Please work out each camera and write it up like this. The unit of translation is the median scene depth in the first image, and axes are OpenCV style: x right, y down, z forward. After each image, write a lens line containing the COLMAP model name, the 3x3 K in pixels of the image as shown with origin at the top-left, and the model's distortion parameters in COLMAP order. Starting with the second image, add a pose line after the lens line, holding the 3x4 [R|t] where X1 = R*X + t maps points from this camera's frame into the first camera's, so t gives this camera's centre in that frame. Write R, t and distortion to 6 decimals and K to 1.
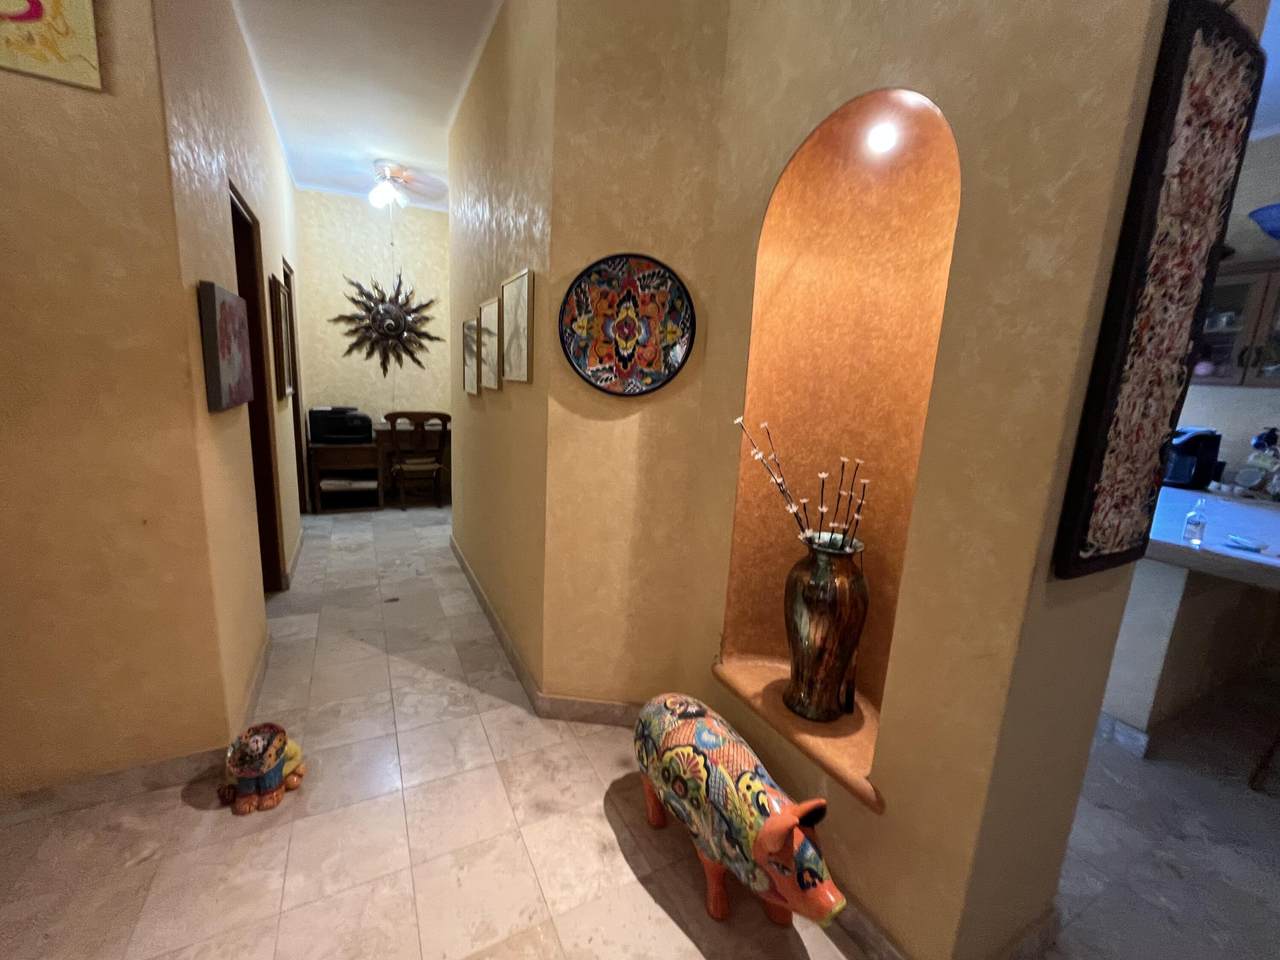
lens RADIAL K [[519.6, 0, 640.0], [0, 519.6, 480.0], [0, 0, 1]] dist [0.000557, 0.000187]
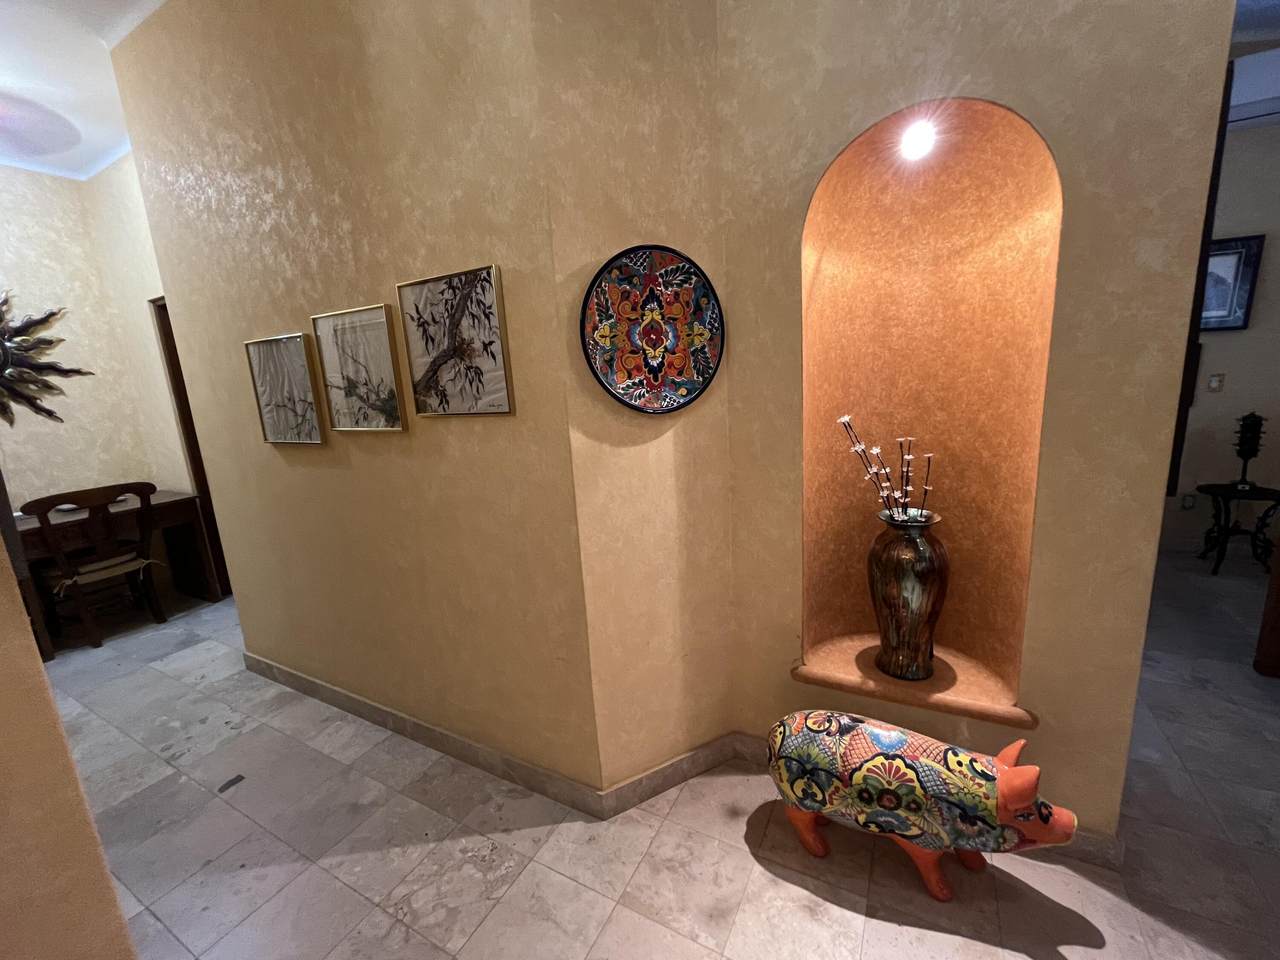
lens RADIAL K [[519.6, 0, 640.0], [0, 519.6, 480.0], [0, 0, 1]] dist [0.000557, 0.000187]
pose [[0.829678, -0.215251, 0.515073, -0.541533], [0.210259, 0.975217, 0.068863, -0.124095], [-0.517131, 0.051164, 0.854375, 0.303794]]
